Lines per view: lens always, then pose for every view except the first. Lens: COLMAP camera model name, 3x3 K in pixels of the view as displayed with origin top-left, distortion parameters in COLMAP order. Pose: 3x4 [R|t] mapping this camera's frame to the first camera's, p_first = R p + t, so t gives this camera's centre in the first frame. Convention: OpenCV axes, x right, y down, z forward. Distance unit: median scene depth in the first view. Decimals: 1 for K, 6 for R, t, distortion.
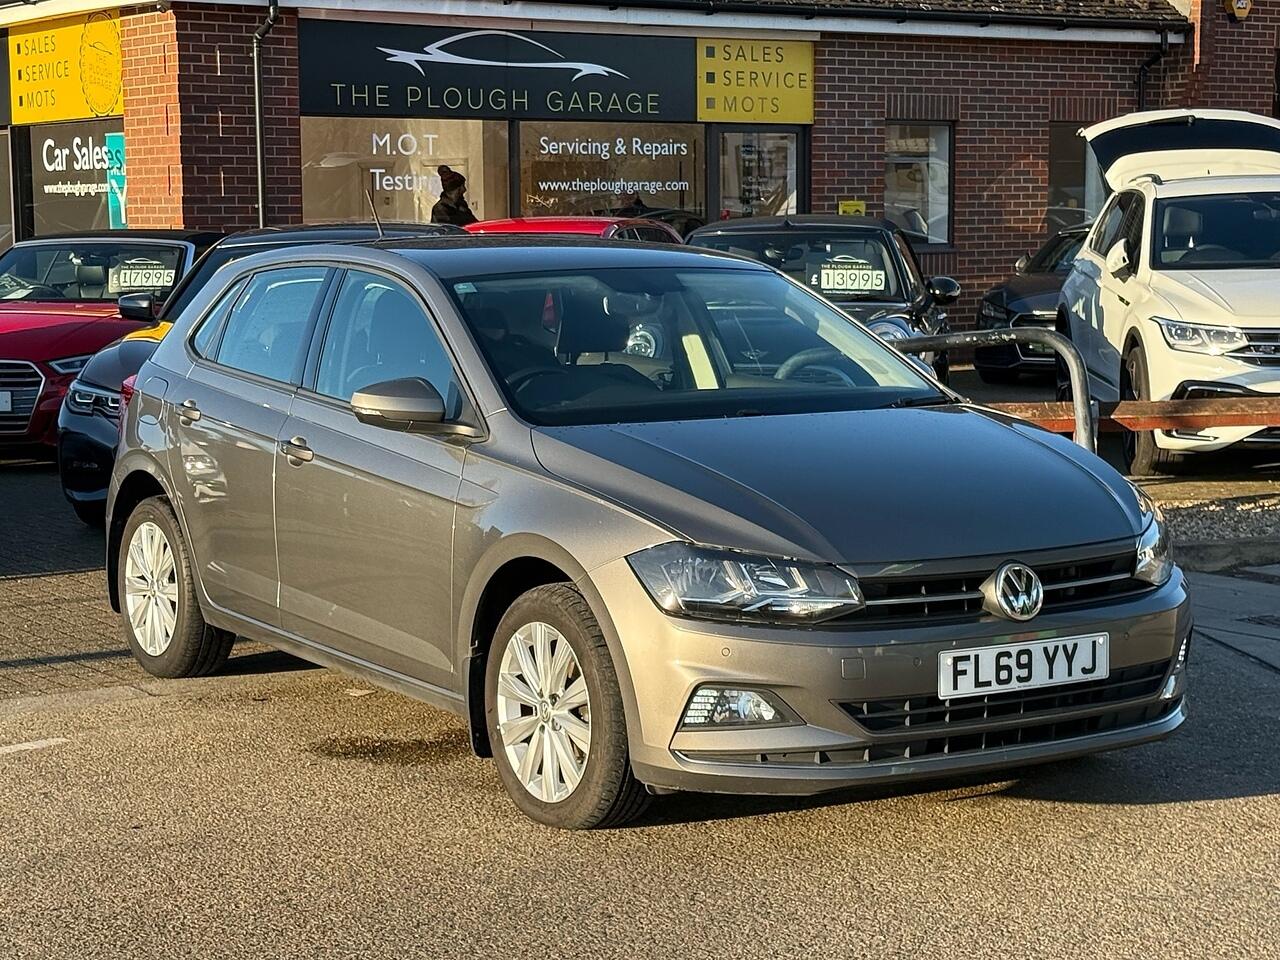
lens RADIAL K [[2523.7, 0, 640.0], [0, 2523.7, 480.0], [0, 0, 1]] dist [0.167662, -0.185866]
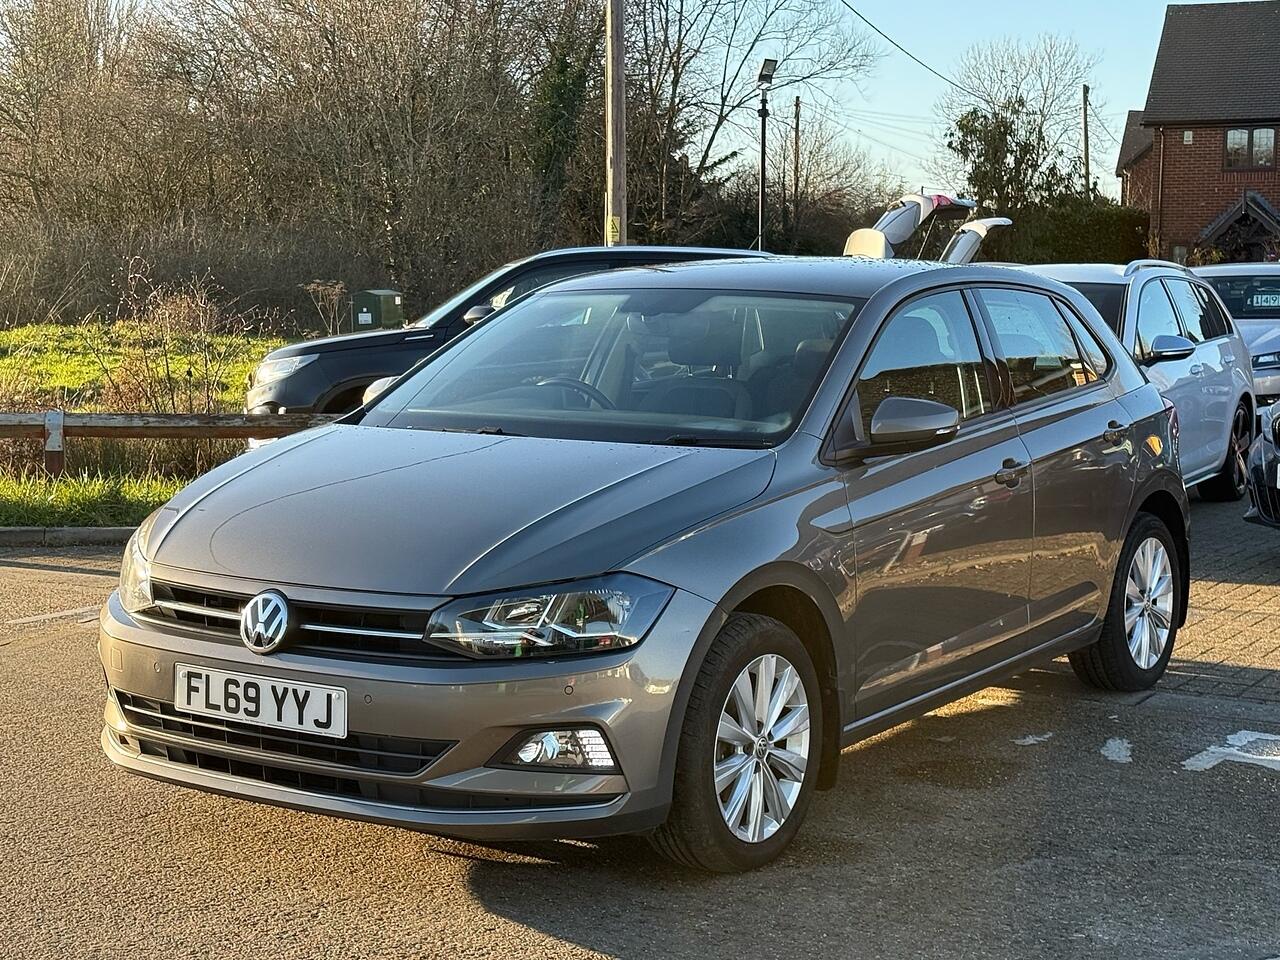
lens RADIAL K [[2404.6, 0, 654.8], [0, 2404.6, 481.8], [0, 0, 1]] dist [0.152527, -0.035301]
pose [[0.384144, 0.111380, -0.916531, 0.896520], [-0.101646, 0.991764, 0.077920, -0.081537], [0.917661, 0.063229, 0.392301, 0.674905]]
